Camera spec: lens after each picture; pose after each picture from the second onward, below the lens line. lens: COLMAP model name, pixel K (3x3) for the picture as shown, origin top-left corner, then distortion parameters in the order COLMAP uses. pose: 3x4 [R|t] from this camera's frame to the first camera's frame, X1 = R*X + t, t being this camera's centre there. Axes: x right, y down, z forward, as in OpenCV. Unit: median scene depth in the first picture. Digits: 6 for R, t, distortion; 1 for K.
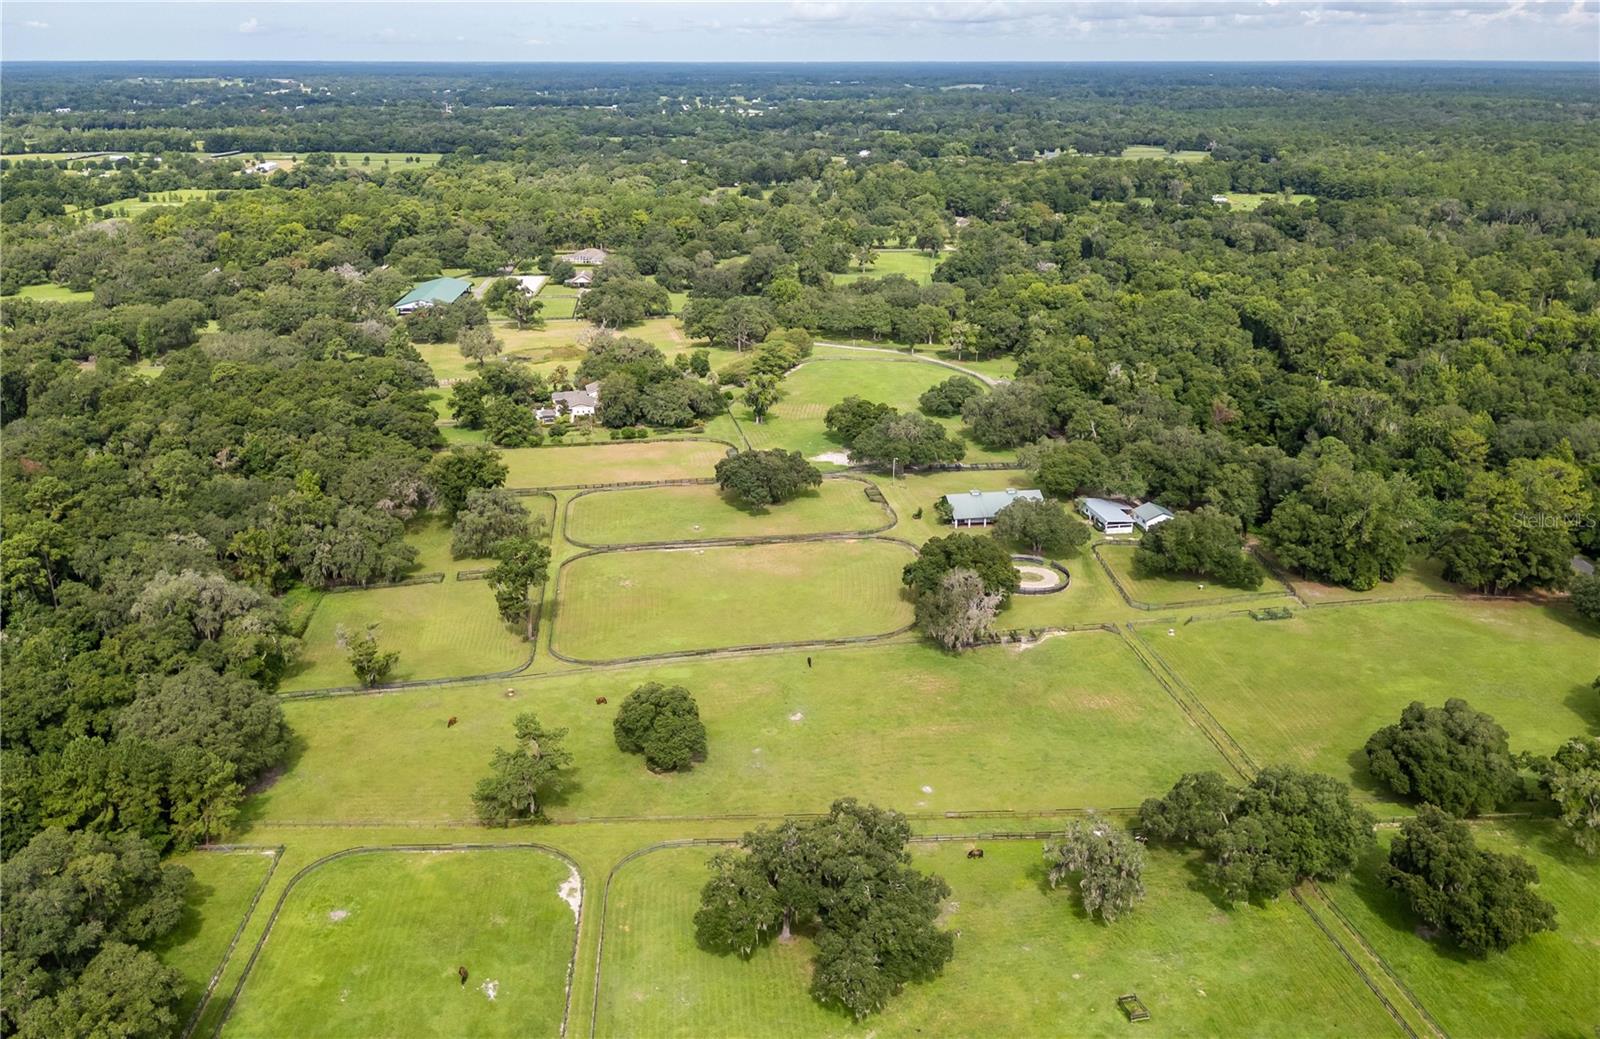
lens RADIAL K [[1333.8, 0, 782.5], [0, 1333.8, 518.3], [0, 0, 1]] dist [0.008131, -0.005908]
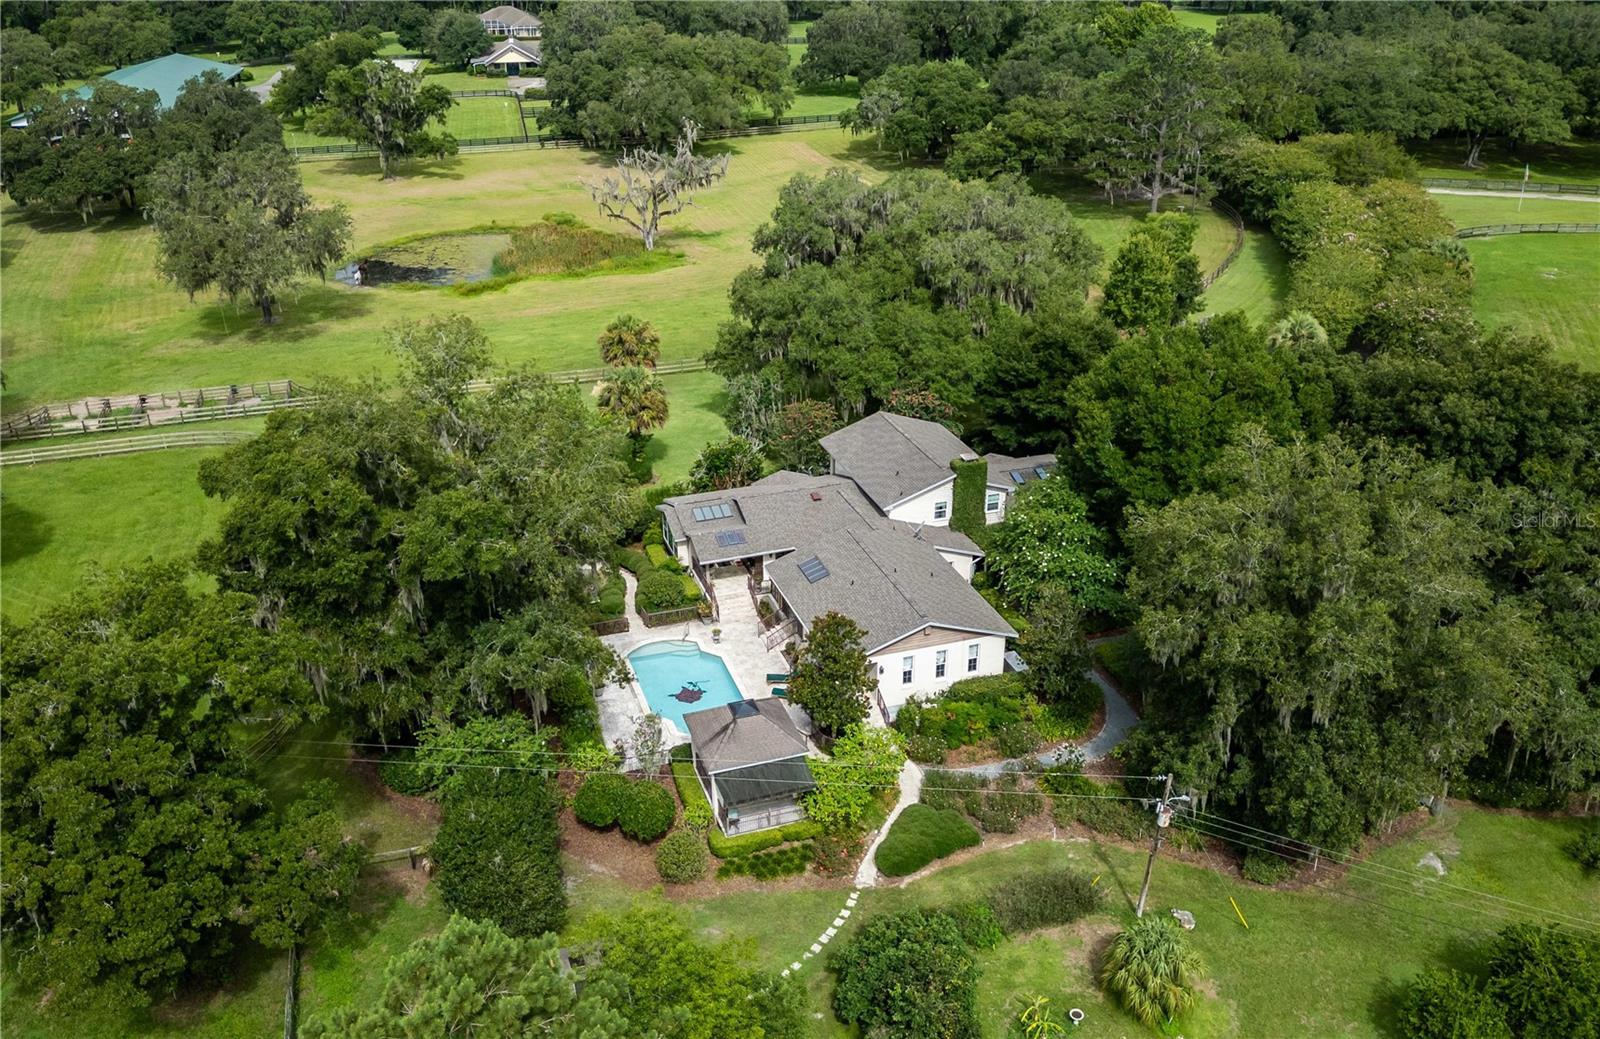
lens RADIAL K [[1313.5, 0, 800.0], [0, 1313.5, 519.5], [0, 0, 1]] dist [0.004465, -0.003150]
pose [[0.990596, -0.059958, 0.122984, -0.140107], [0.046015, 0.992502, 0.113235, -0.088316], [-0.128851, -0.106511, 0.985927, 0.653872]]
